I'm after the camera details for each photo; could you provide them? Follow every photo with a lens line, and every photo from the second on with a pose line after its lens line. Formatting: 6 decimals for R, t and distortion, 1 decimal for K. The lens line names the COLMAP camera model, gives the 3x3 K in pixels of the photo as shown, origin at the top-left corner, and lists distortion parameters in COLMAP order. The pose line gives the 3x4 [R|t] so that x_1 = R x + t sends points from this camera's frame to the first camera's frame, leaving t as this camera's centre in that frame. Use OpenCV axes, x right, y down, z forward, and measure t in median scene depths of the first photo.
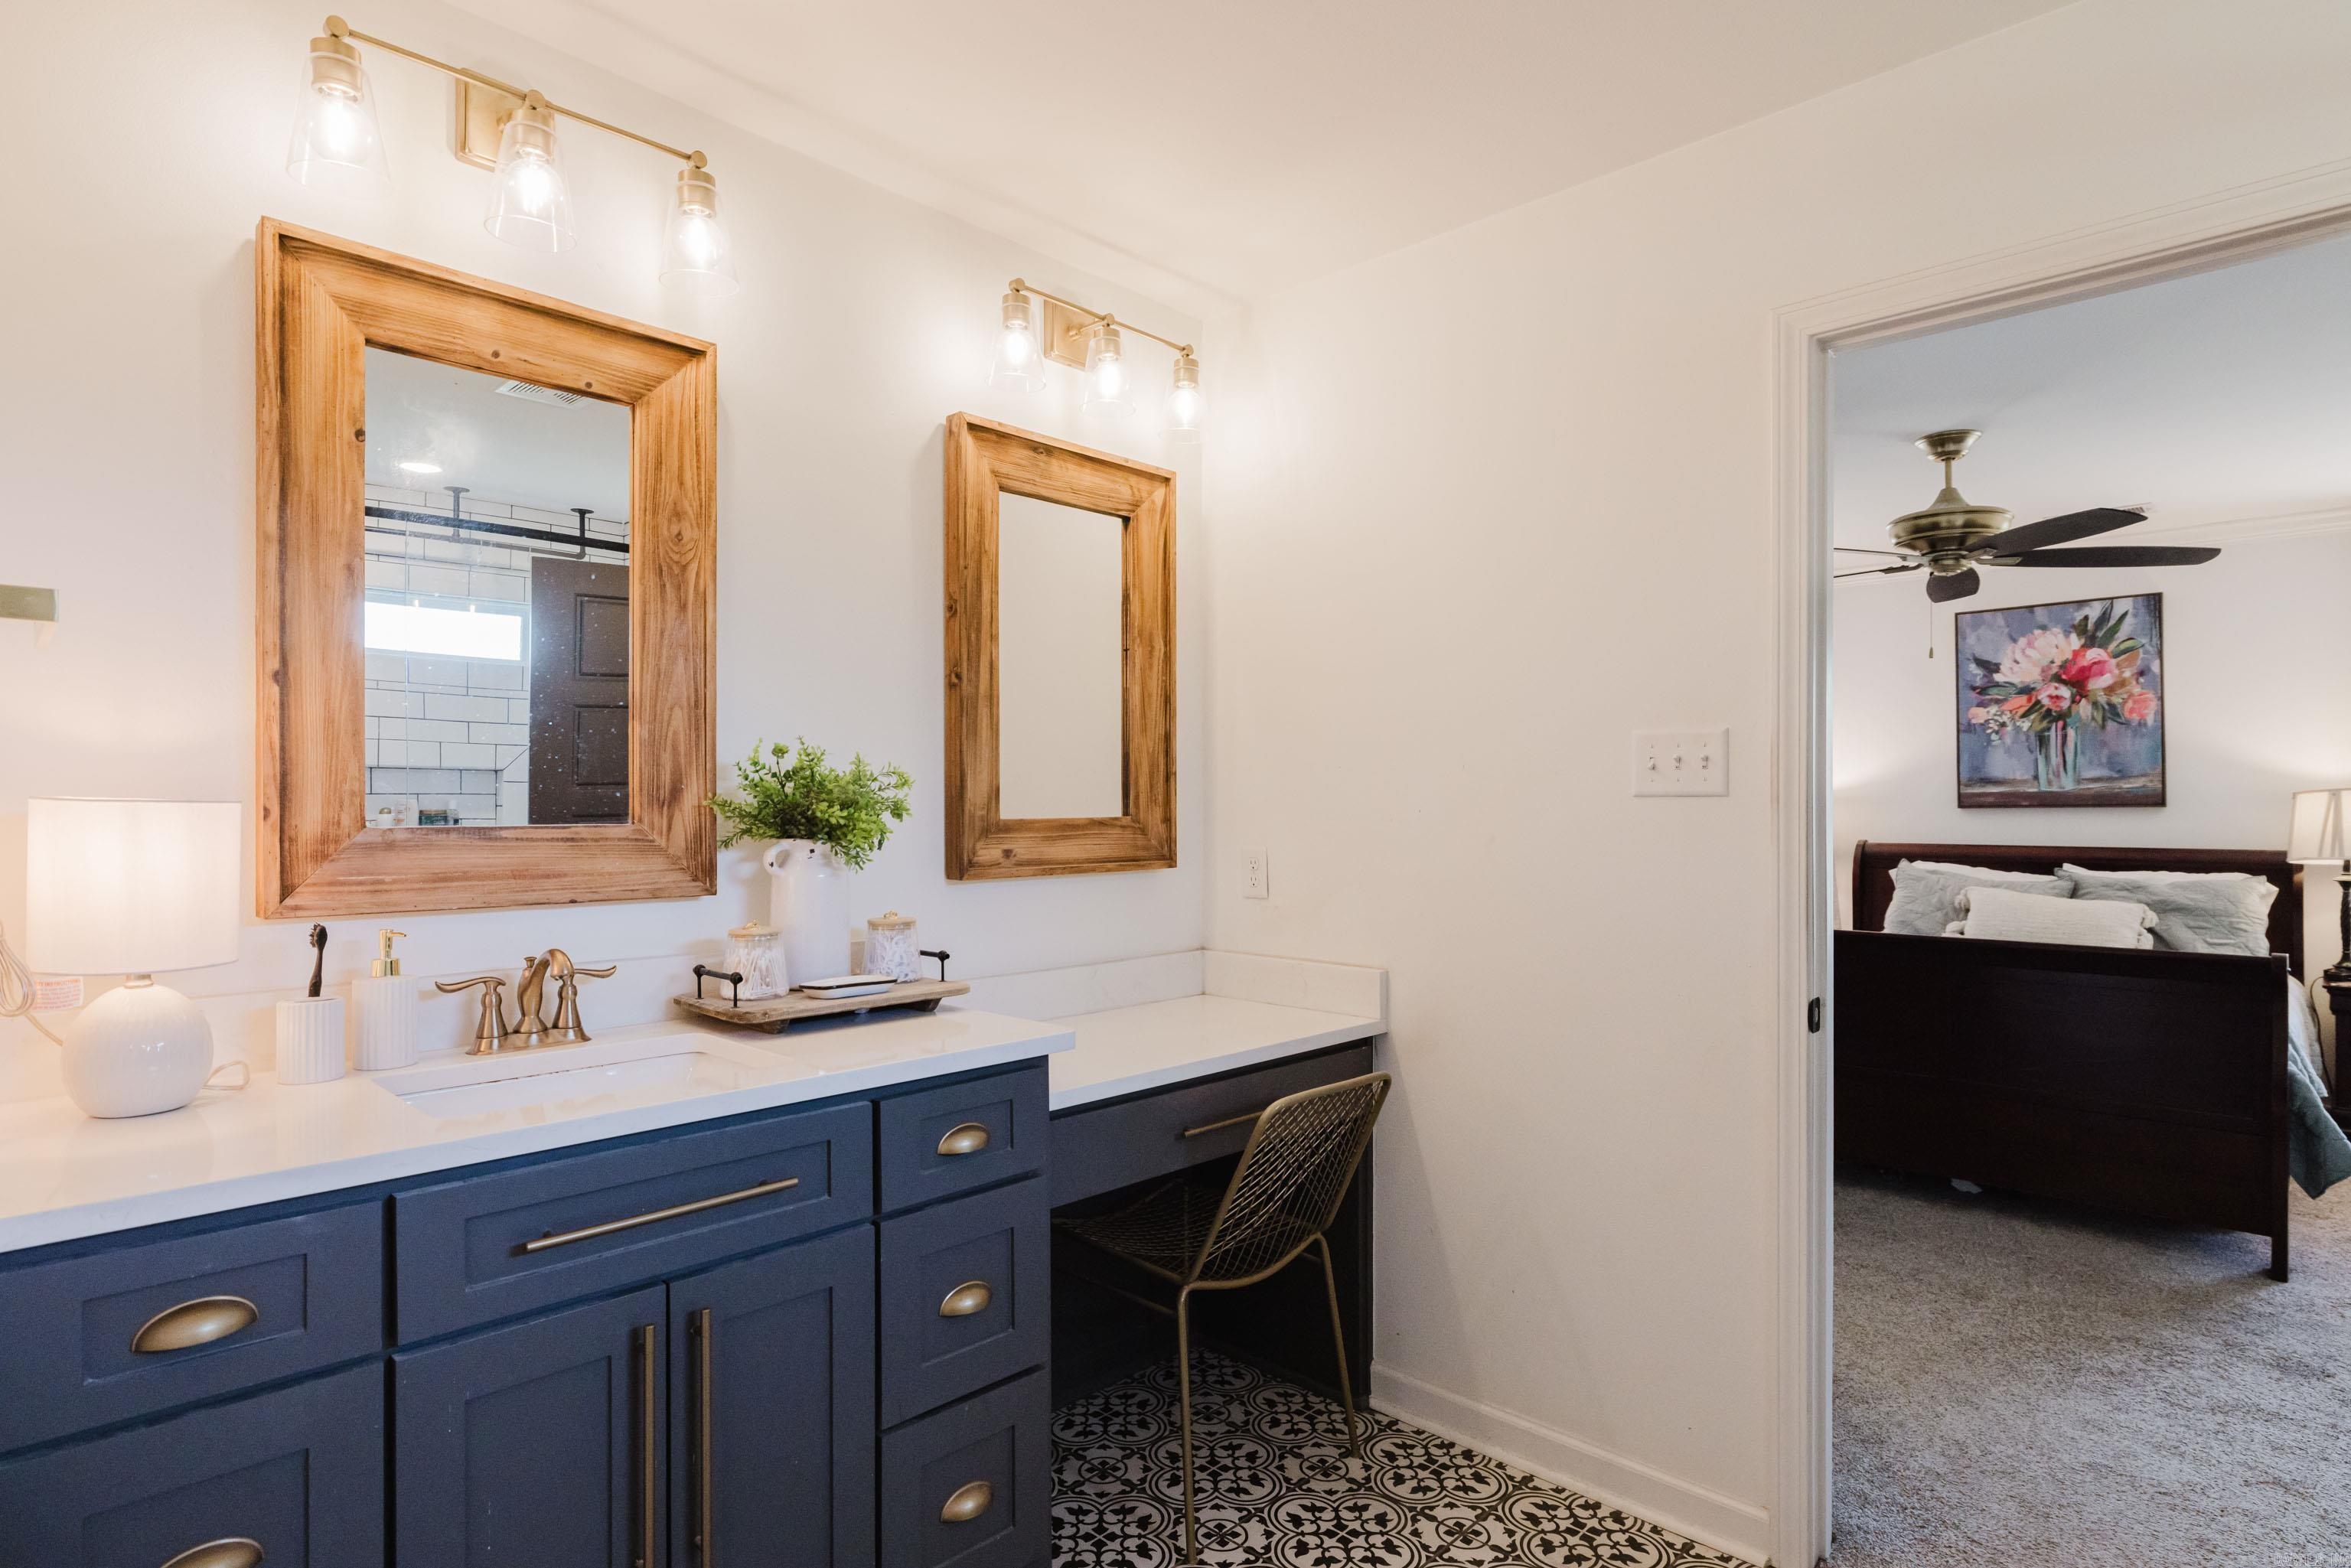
lens RADIAL K [[1263.6, 0, 1176.7], [0, 1263.6, 792.8], [0, 0, 1]] dist [-0.006502, -0.000565]
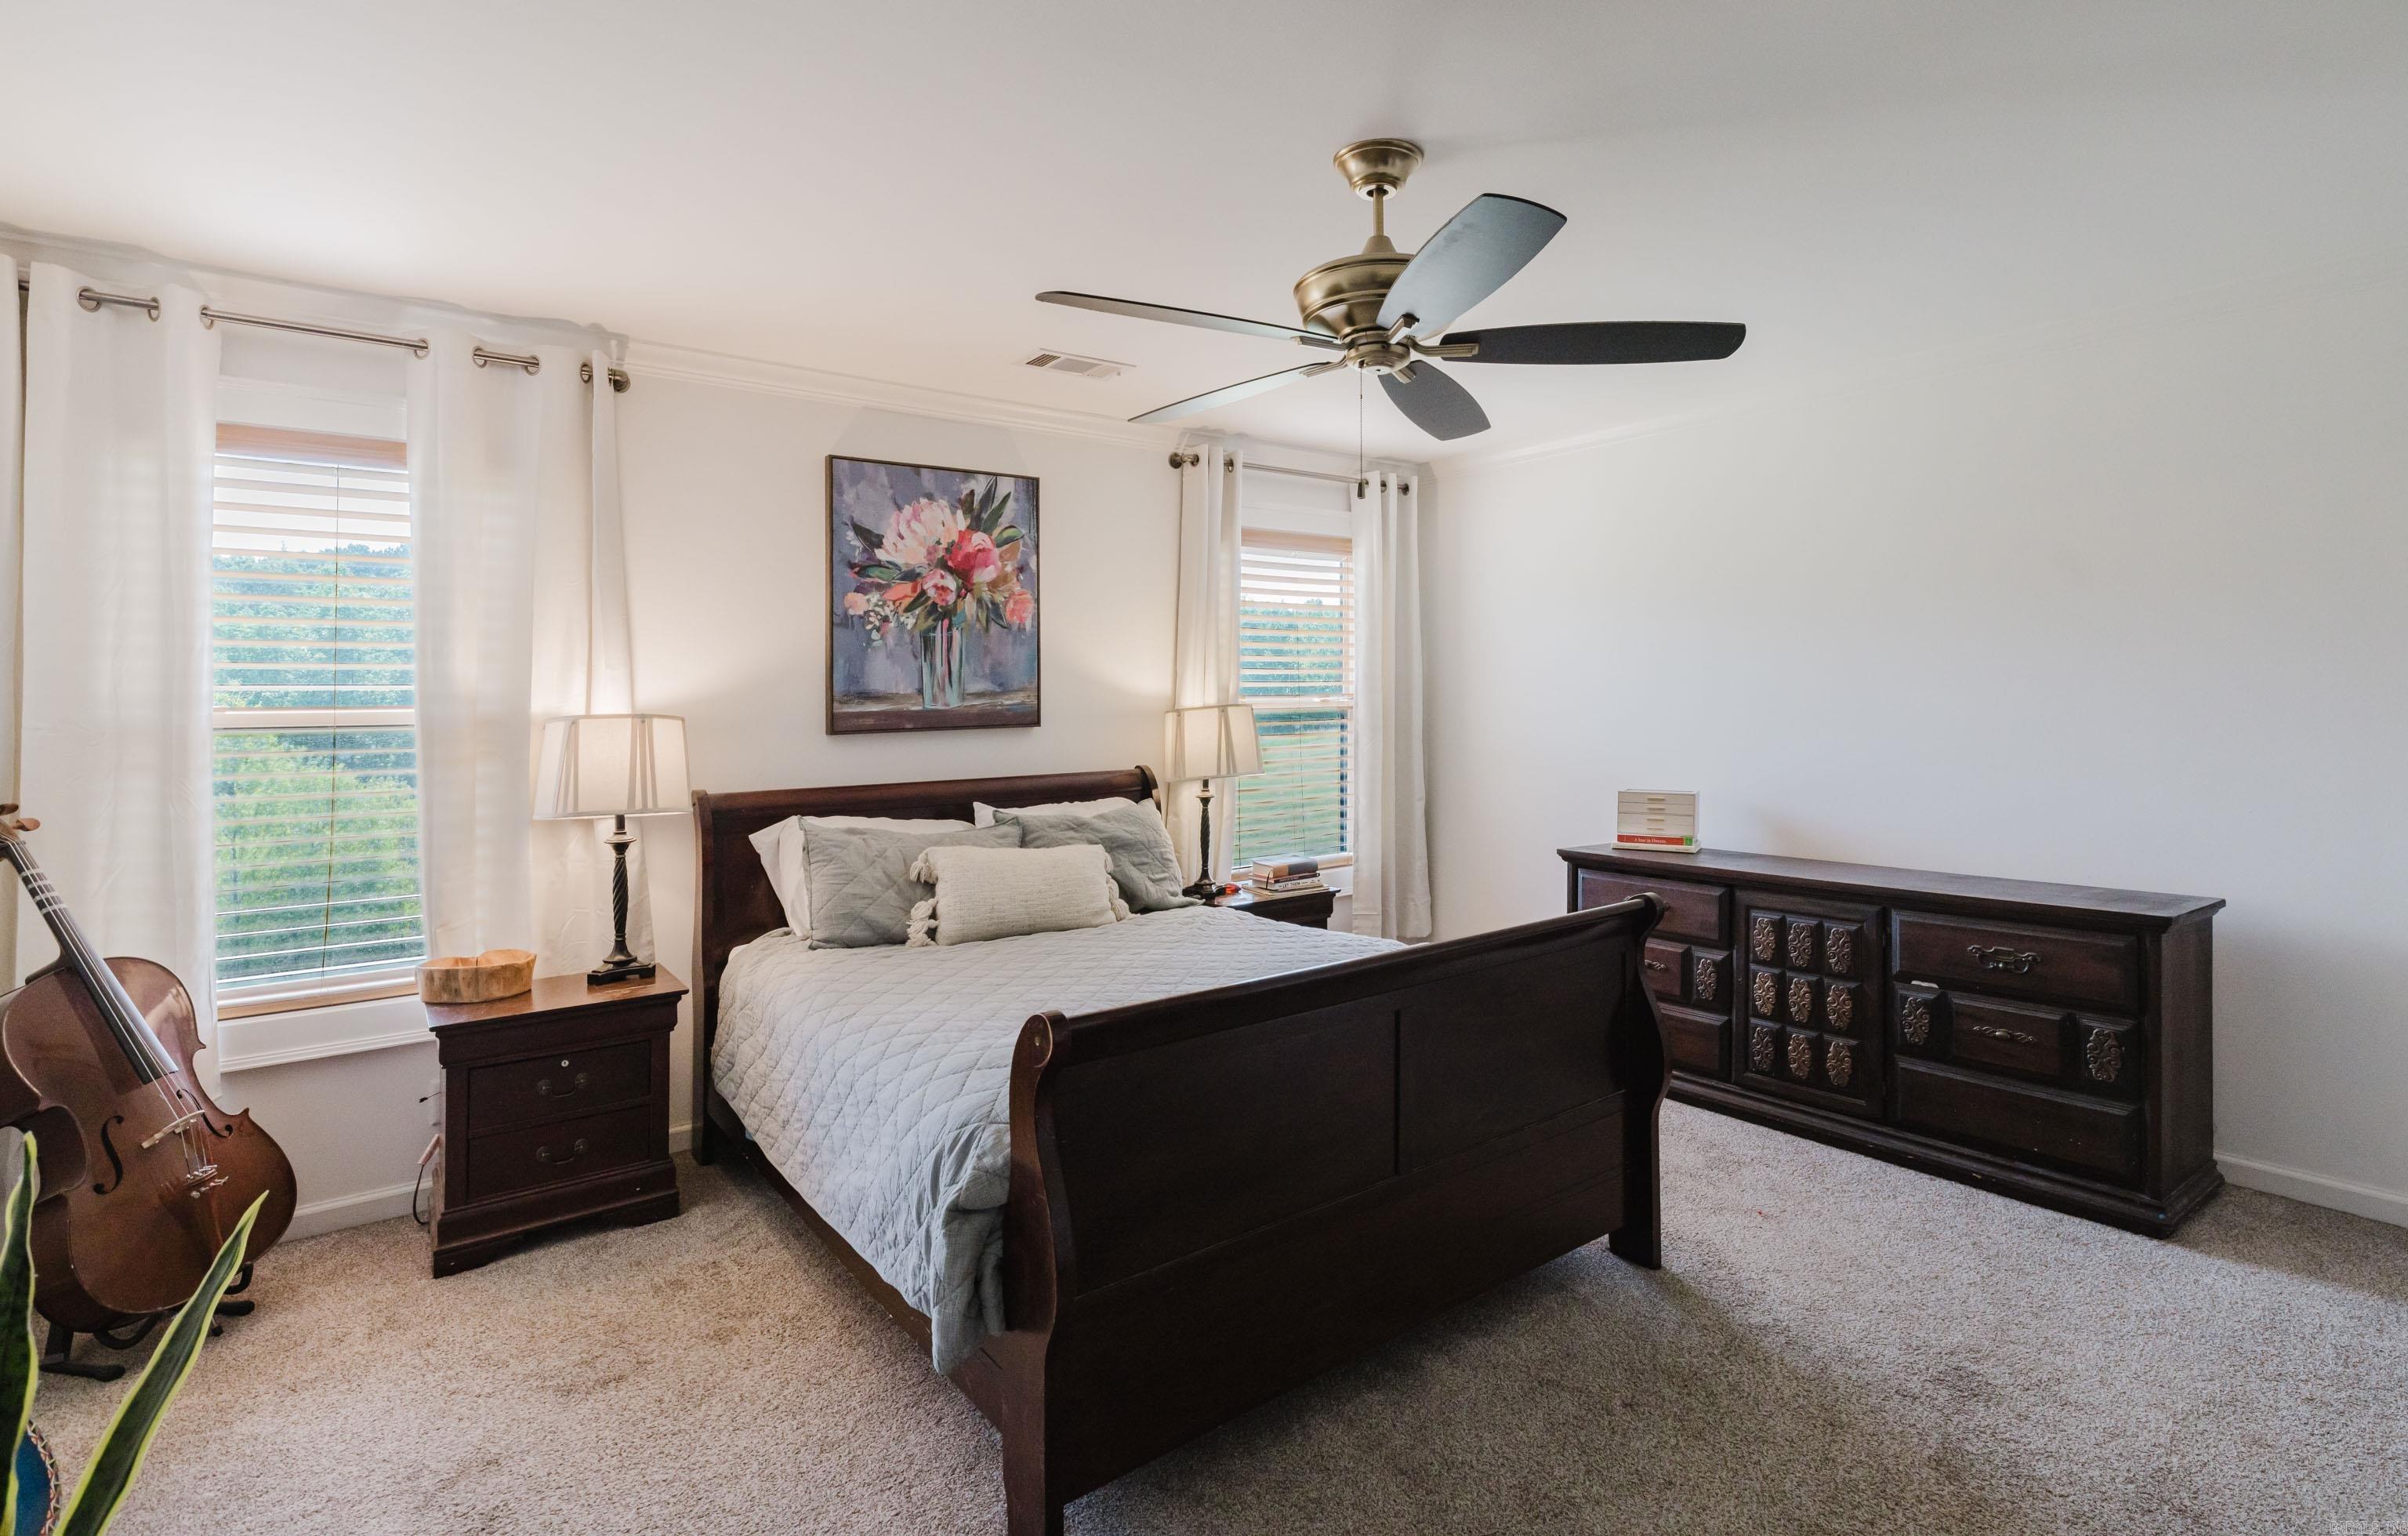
lens RADIAL K [[1151.7, 0, 1259.1], [0, 1151.7, 684.8], [0, 0, 1]] dist [-0.002829, -0.000087]
pose [[0.144650, 0.013105, 0.989396, 0.024100], [0.007972, 0.999864, -0.014409, -0.004584], [-0.989451, 0.009972, 0.144526, 0.696244]]
